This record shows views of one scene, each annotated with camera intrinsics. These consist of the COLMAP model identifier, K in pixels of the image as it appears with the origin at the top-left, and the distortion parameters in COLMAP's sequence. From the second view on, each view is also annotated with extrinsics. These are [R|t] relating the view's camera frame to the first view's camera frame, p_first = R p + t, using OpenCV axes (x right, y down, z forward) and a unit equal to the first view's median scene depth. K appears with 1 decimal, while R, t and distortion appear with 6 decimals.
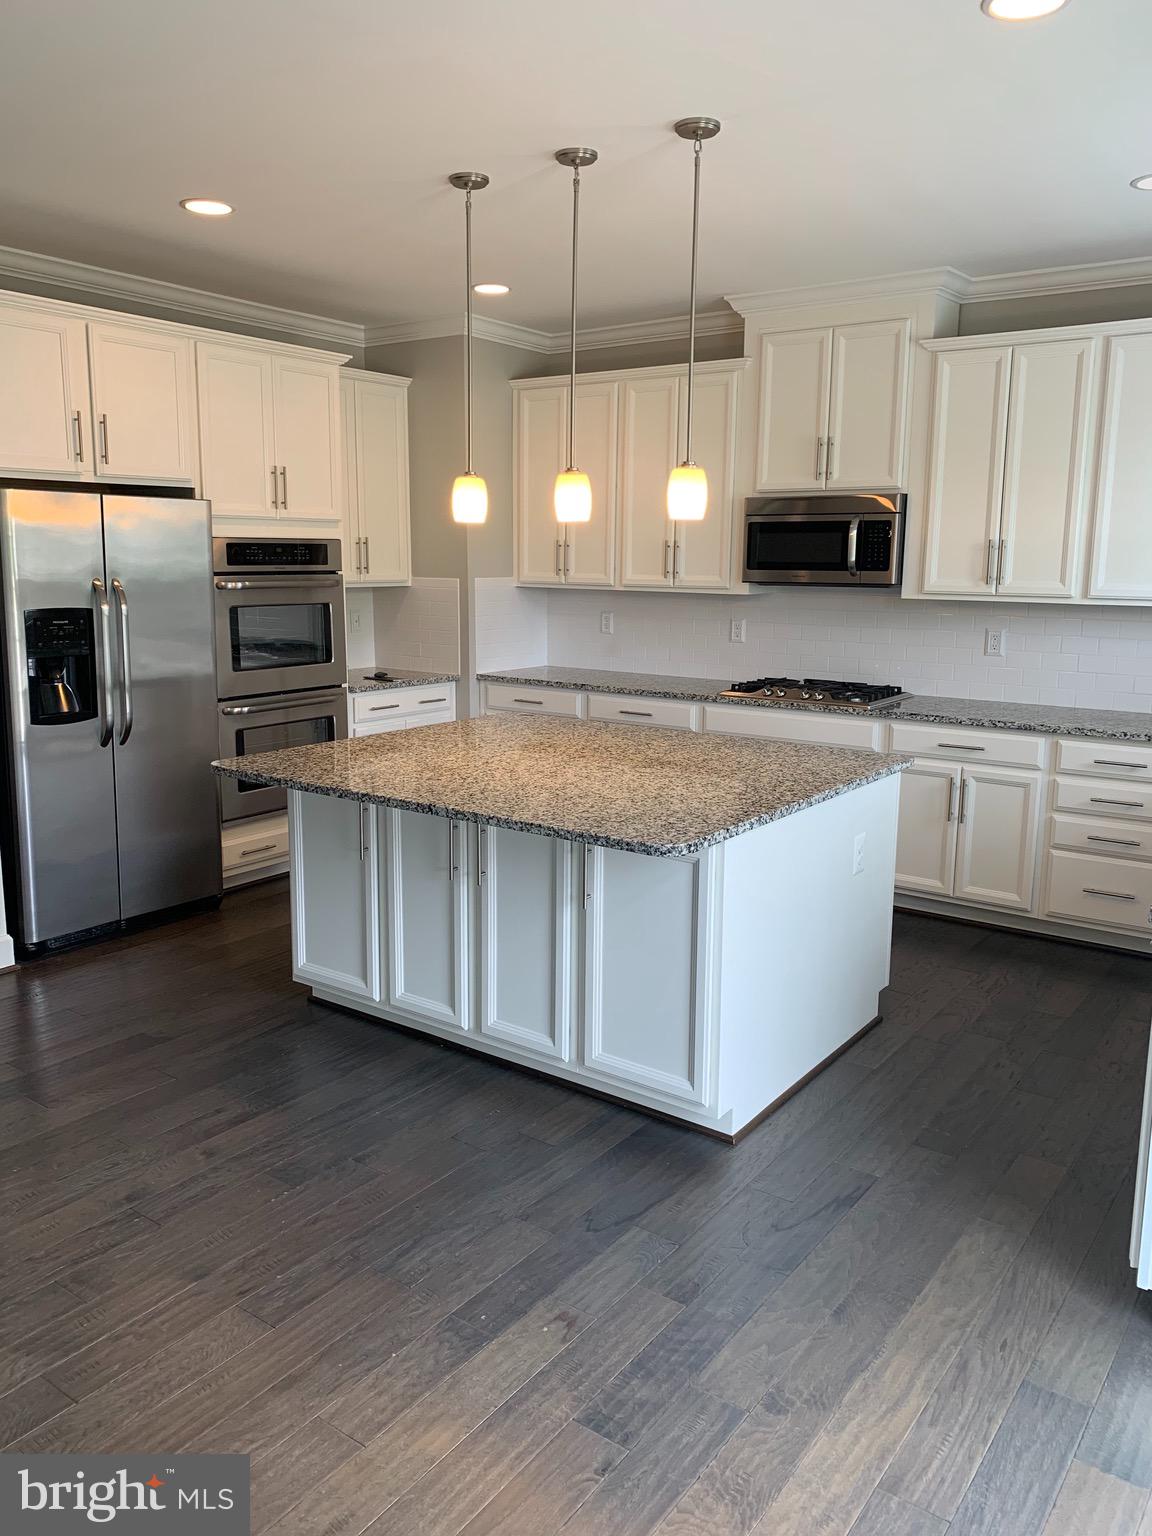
lens RADIAL K [[1170.7, 0, 565.4], [0, 1170.7, 763.5], [0, 0, 1]] dist [0.022115, -0.044762]
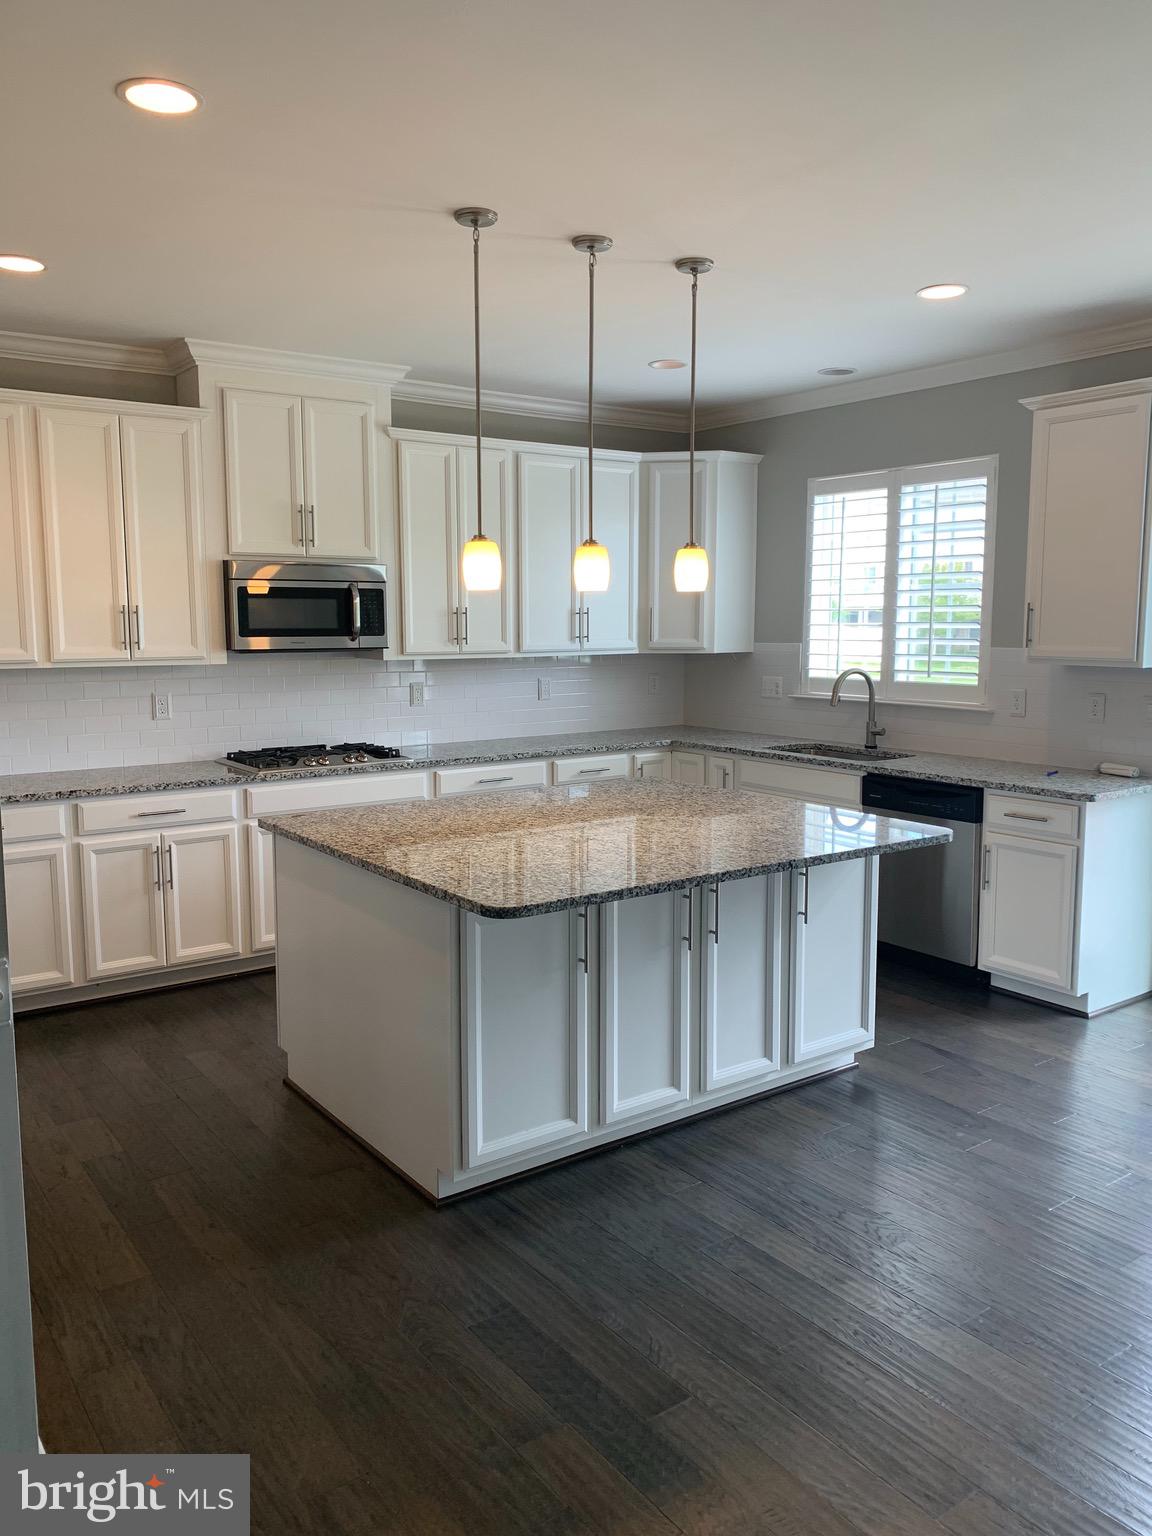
lens RADIAL K [[1170.7, 0, 565.4], [0, 1170.7, 763.5], [0, 0, 1]] dist [0.022115, -0.044762]
pose [[0.307385, -0.125362, 0.943291, -0.696710], [0.175263, 0.981784, 0.073365, -0.097307], [-0.935306, 0.142773, 0.323757, 0.508608]]
